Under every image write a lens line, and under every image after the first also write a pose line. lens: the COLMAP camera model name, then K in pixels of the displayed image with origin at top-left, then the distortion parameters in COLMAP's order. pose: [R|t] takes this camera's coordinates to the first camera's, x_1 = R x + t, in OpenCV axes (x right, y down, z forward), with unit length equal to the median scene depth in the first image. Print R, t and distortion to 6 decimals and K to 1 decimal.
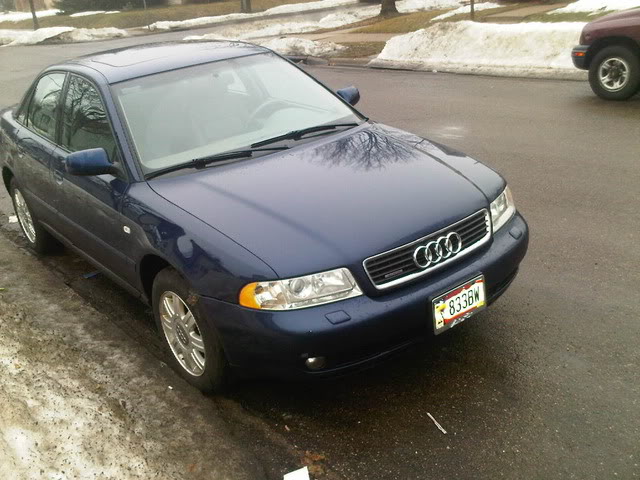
lens RADIAL K [[689.8, 0, 320.0], [0, 689.8, 240.0], [0, 0, 1]] dist [-0.006690, -0.012341]
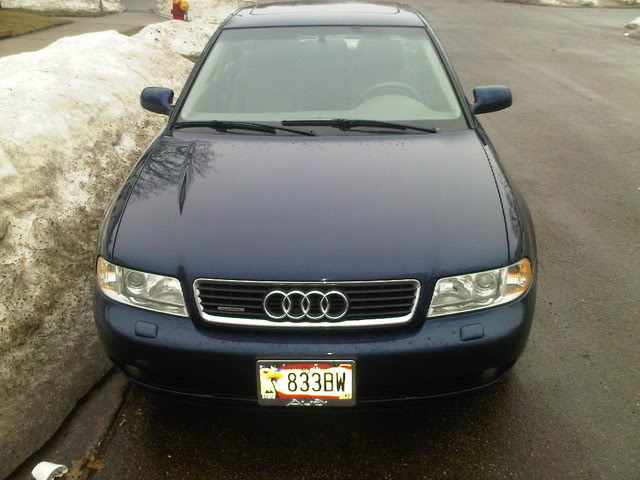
lens RADIAL K [[689.8, 0, 320.0], [0, 689.8, 240.0], [0, 0, 1]] dist [-0.006690, -0.012341]
pose [[0.776528, 0.334797, -0.533775, 0.562310], [-0.310654, 0.940460, 0.137946, -0.161773], [0.548177, 0.058700, 0.834300, 0.369660]]
